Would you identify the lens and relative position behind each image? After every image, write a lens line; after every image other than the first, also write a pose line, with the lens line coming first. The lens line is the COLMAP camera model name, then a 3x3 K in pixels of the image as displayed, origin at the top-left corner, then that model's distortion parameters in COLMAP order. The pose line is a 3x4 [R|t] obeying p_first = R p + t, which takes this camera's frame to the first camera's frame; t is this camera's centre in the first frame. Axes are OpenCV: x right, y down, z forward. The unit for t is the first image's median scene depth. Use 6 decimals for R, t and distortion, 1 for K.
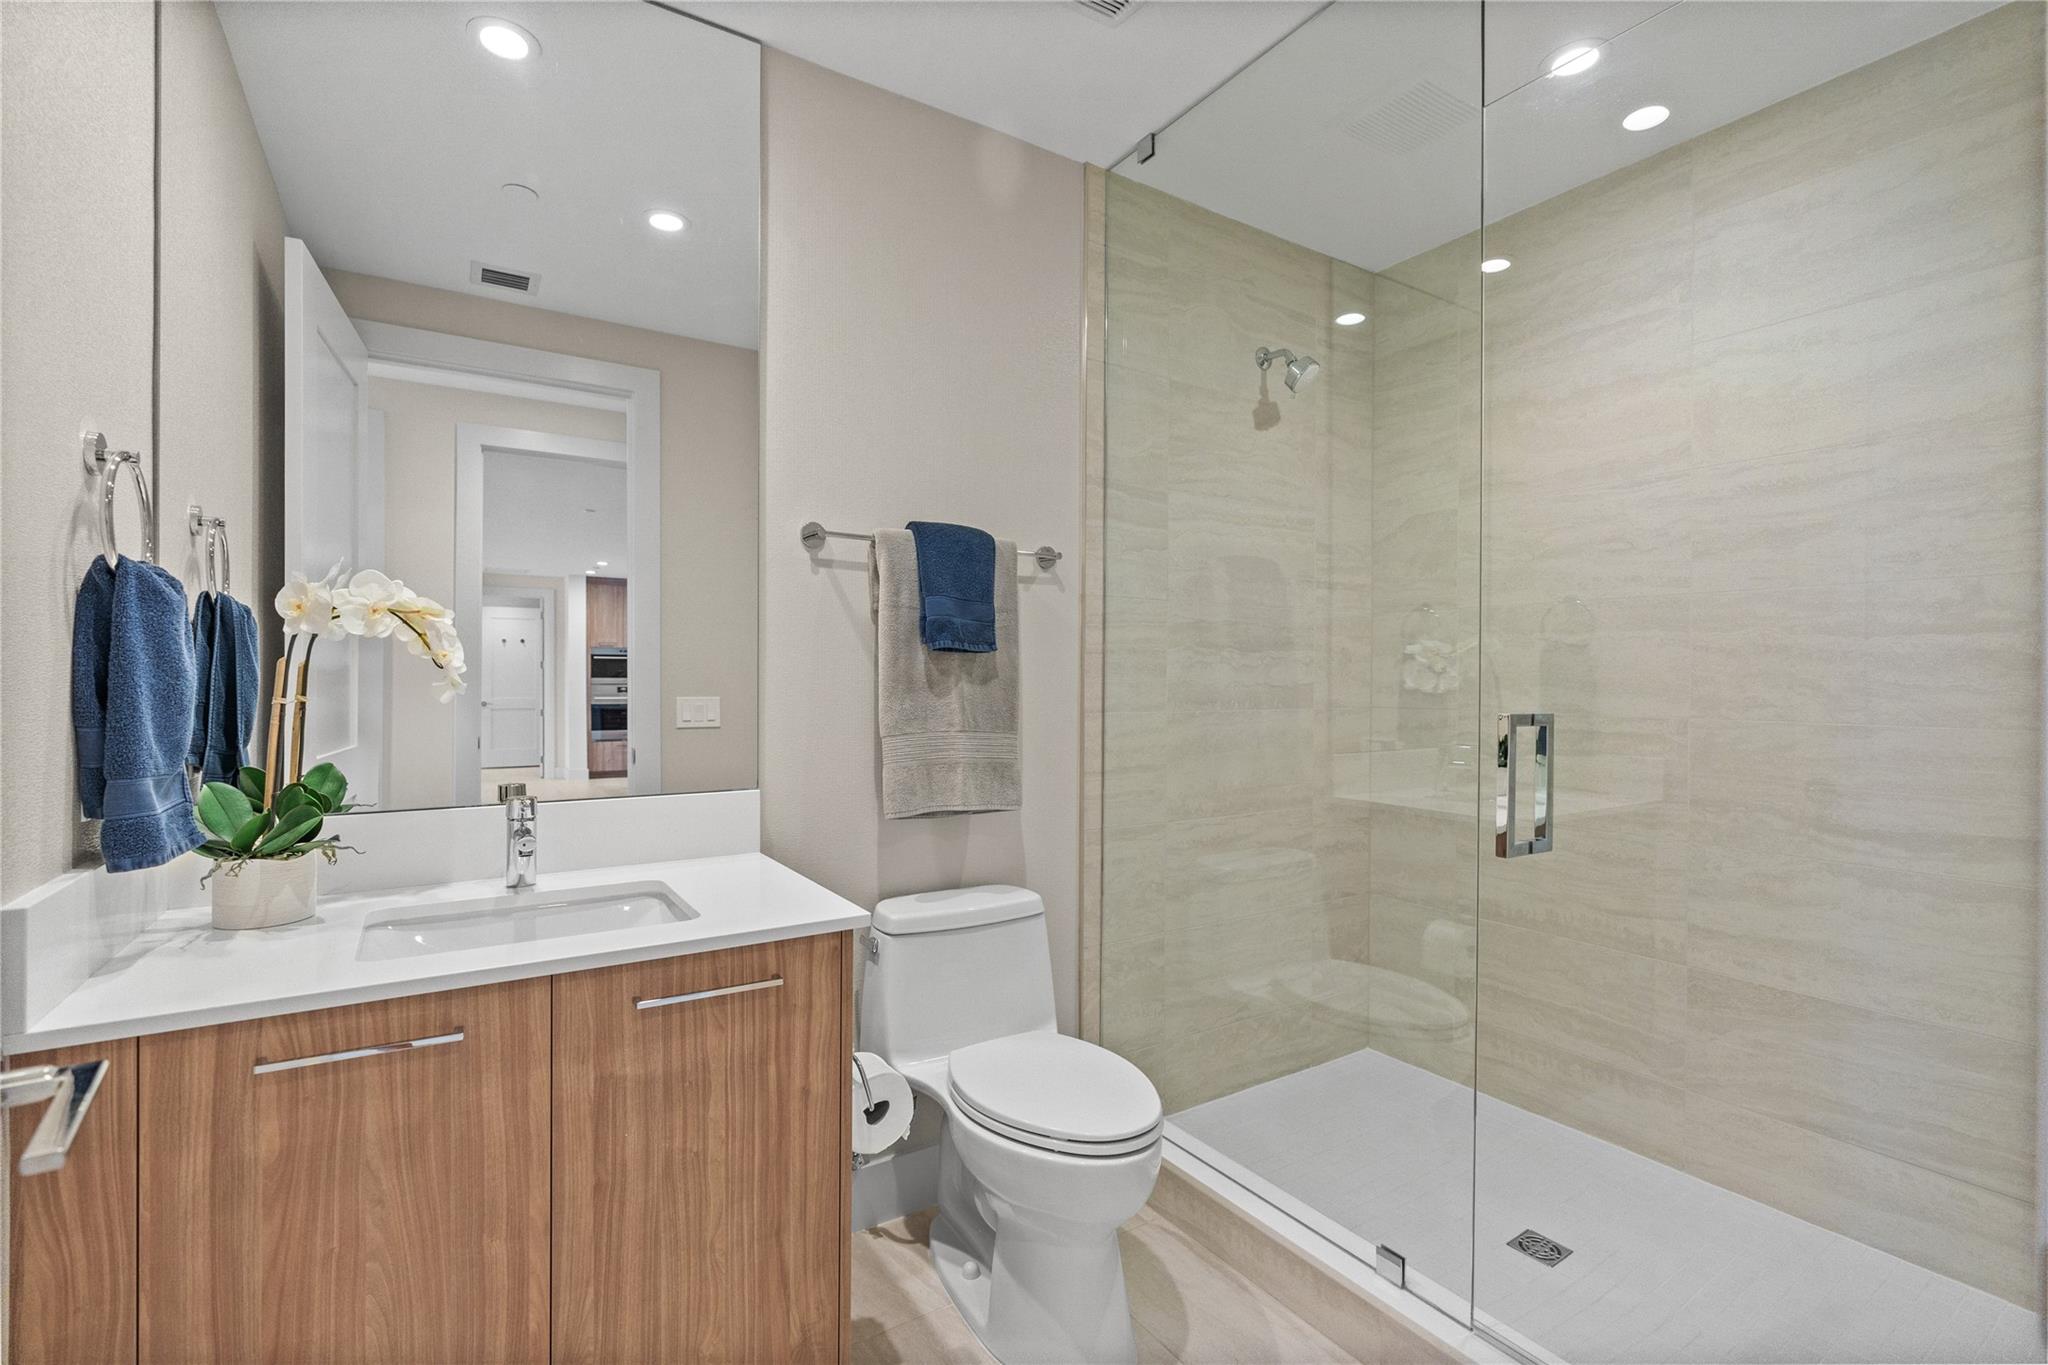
lens RADIAL K [[917.1, 0, 1022.1], [0, 917.1, 686.4], [0, 0, 1]] dist [-0.007208, 0.000776]
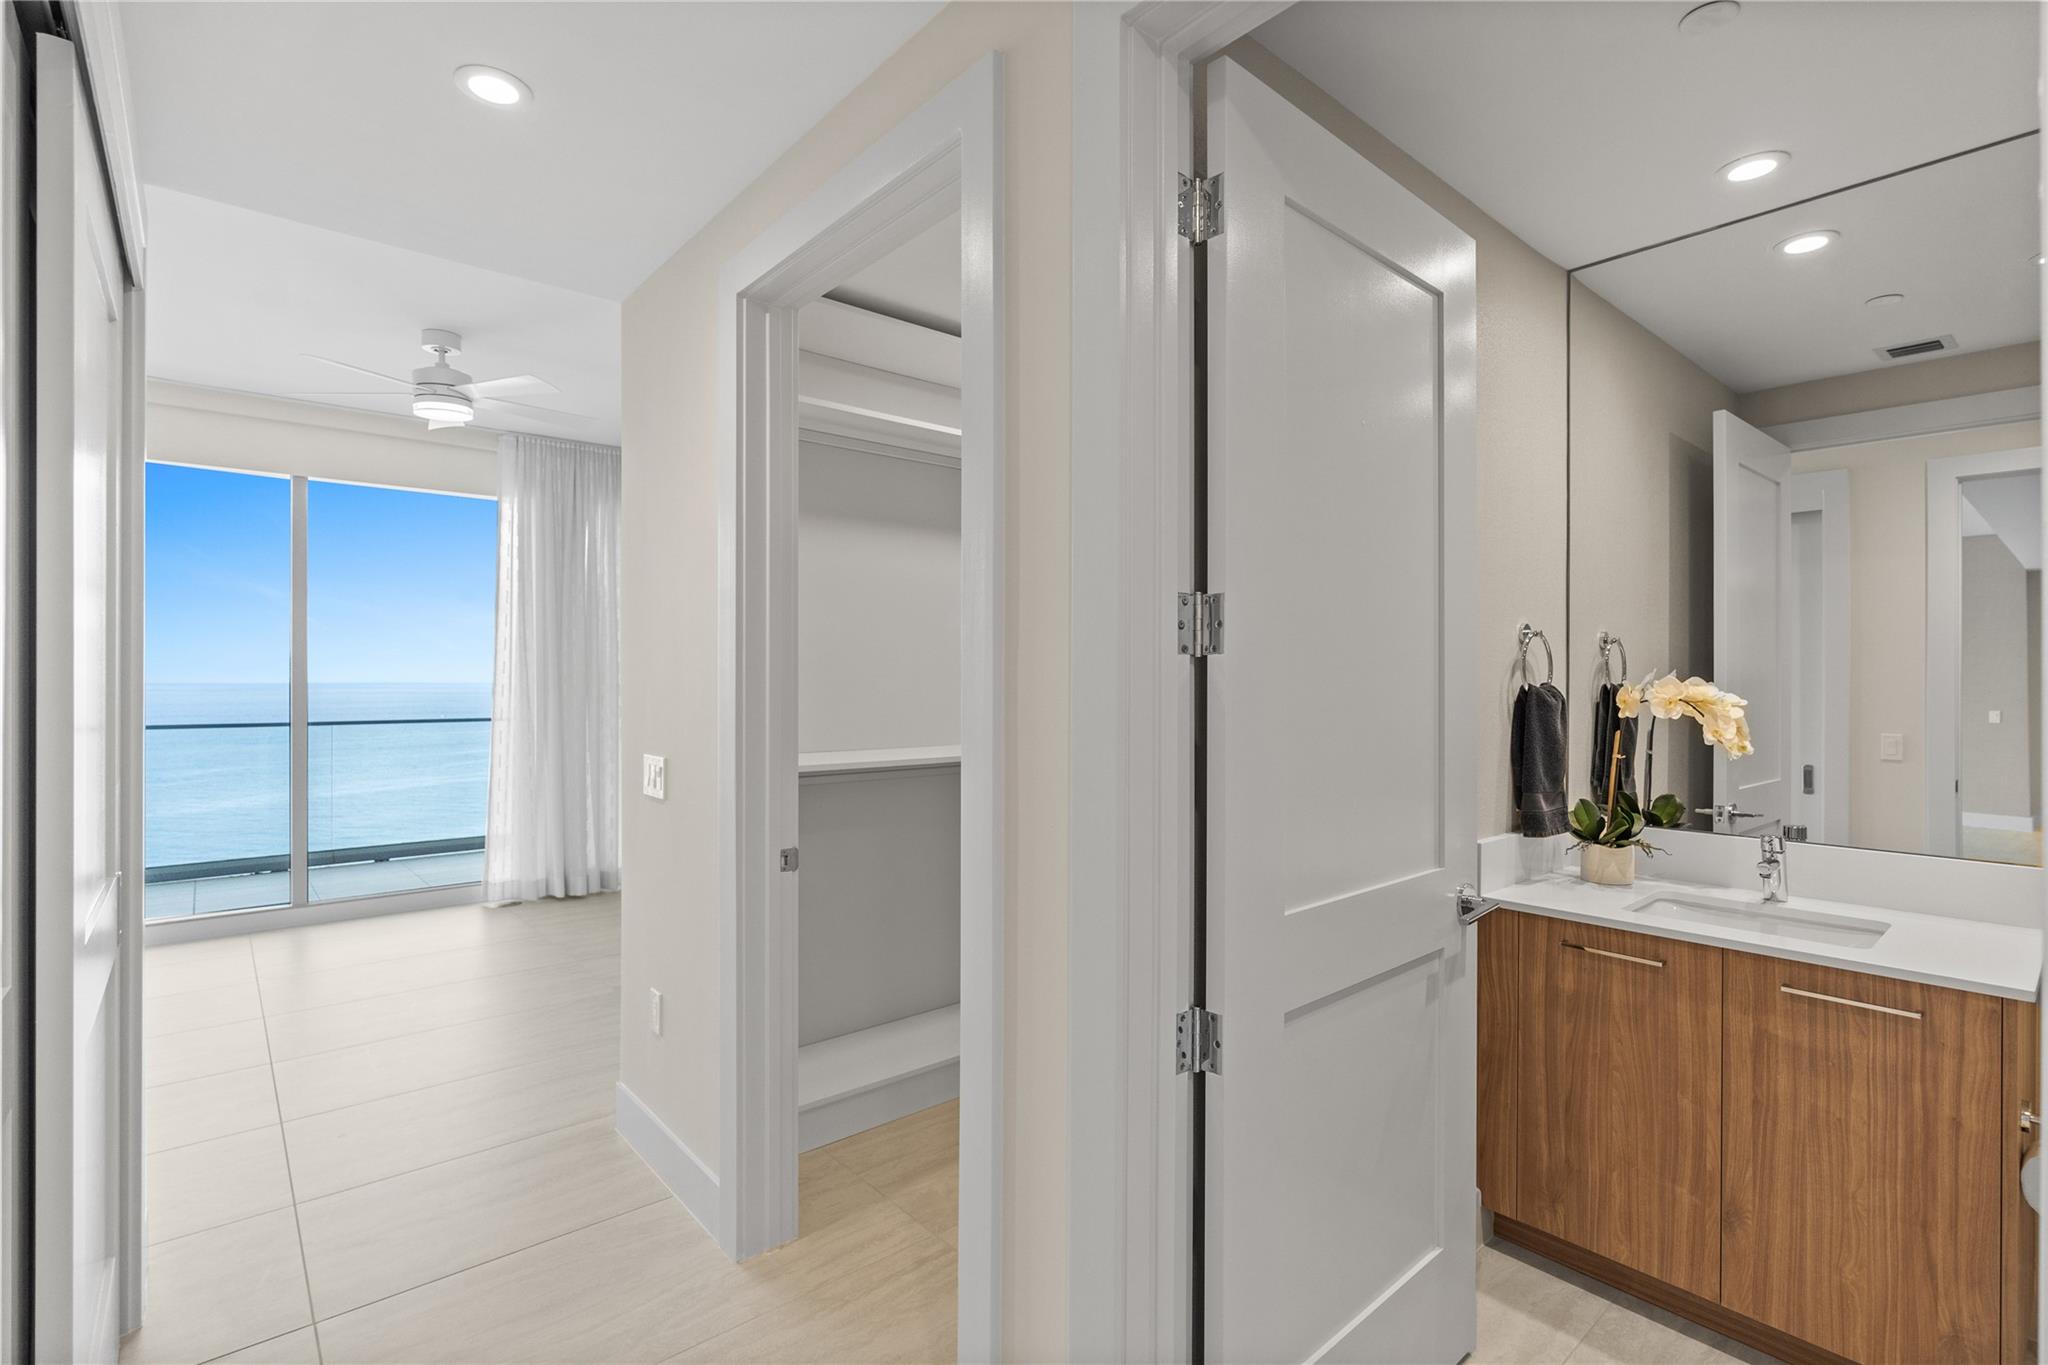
lens RADIAL K [[925.8, 0, 1024.1], [0, 925.8, 677.6], [0, 0, 1]] dist [-0.007984, 0.000166]
pose [[0.133116, -0.009422, -0.991056, 0.846427], [-0.009213, 0.999900, -0.010743, -0.113593], [0.991058, 0.010561, 0.133016, -0.378651]]
